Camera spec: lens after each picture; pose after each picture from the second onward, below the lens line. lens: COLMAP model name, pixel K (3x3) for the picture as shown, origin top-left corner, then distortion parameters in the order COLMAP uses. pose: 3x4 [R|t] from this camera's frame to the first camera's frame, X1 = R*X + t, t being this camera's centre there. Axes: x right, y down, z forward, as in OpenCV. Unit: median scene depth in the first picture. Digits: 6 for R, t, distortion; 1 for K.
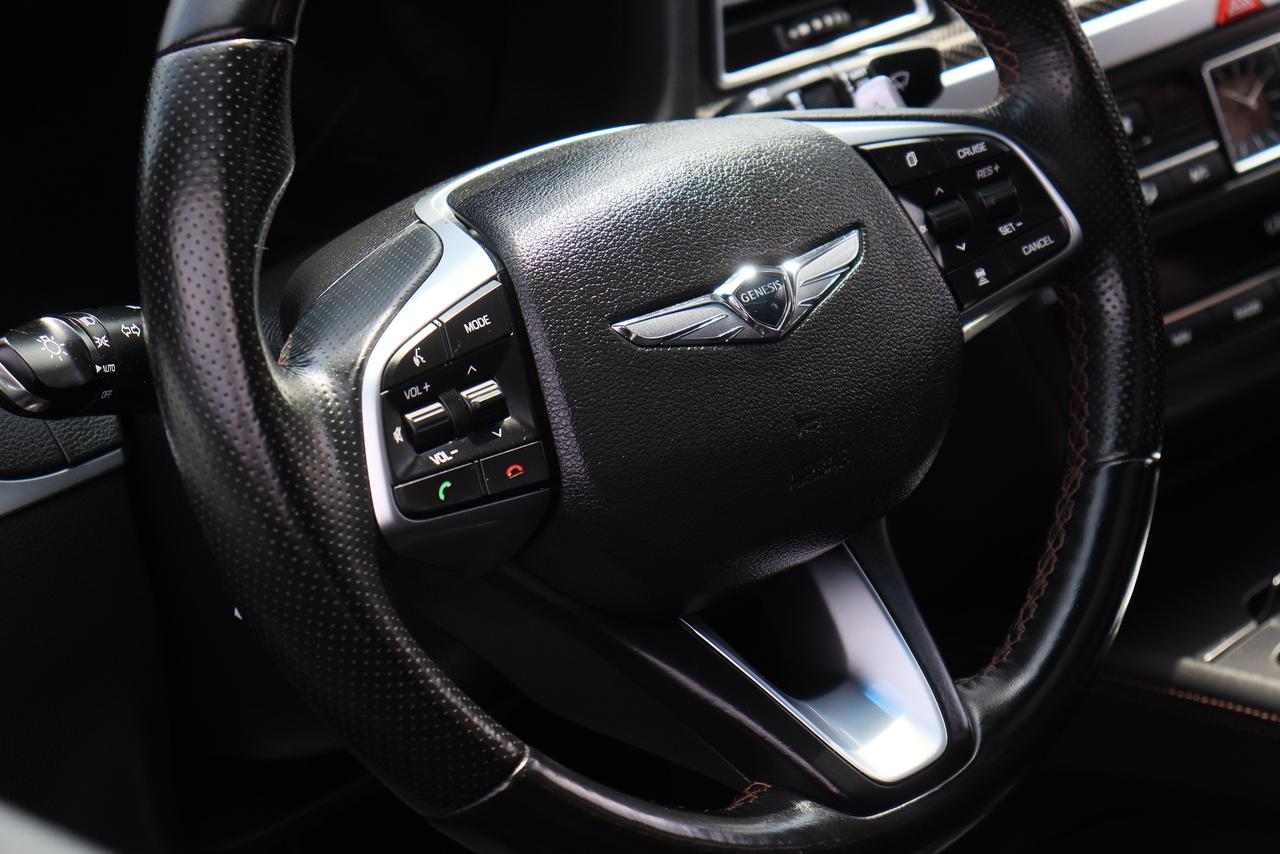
lens RADIAL K [[3173.2, 0, 640.0], [0, 3173.2, 427.0], [0, 0, 1]] dist [0.480901, 0.171870]
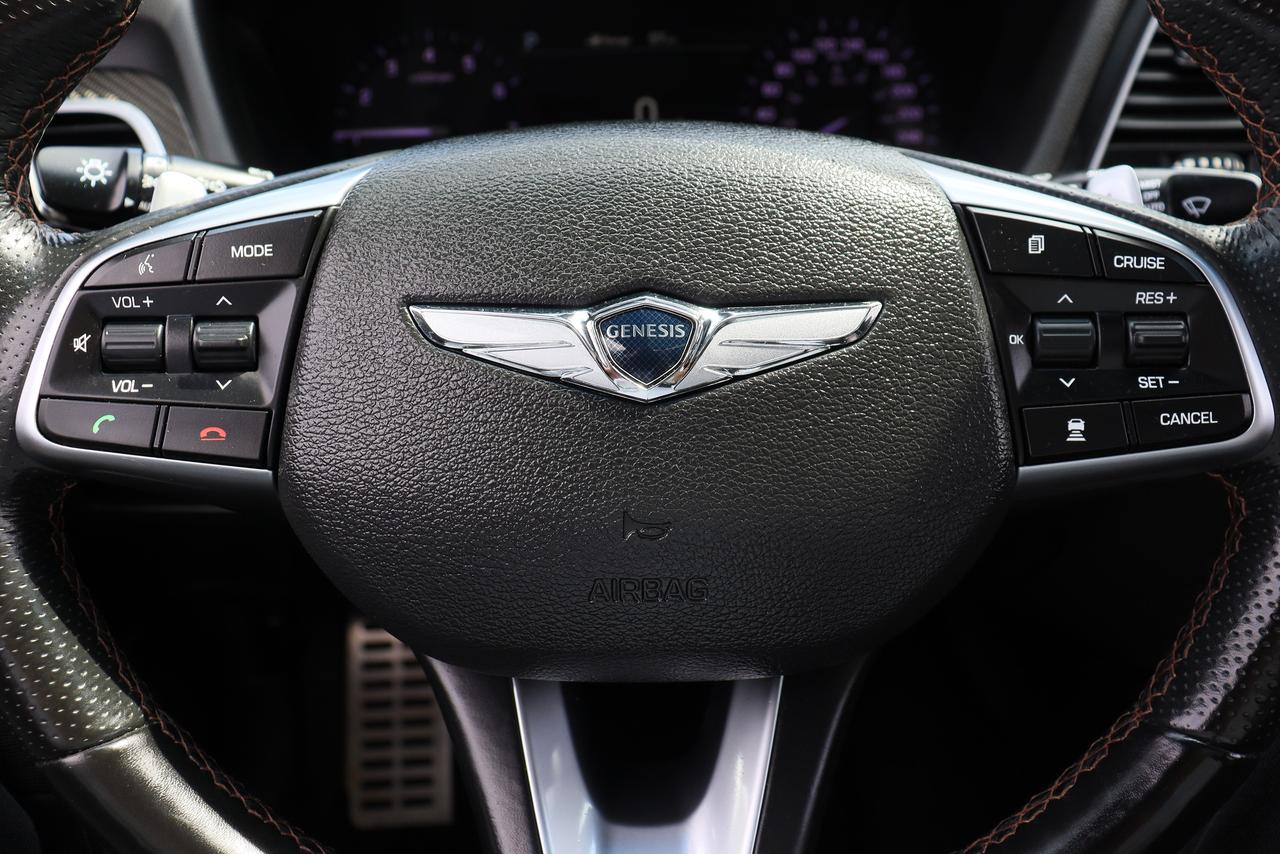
lens RADIAL K [[1026.6, 0, 639.0], [0, 1026.6, 398.4], [0, 0, 1]] dist [-0.117400, -0.000180]
pose [[0.722989, 0.354709, -0.592848, 0.166859], [-0.297638, 0.934332, 0.196048, -0.068678], [0.623457, 0.034714, 0.781087, 0.762423]]
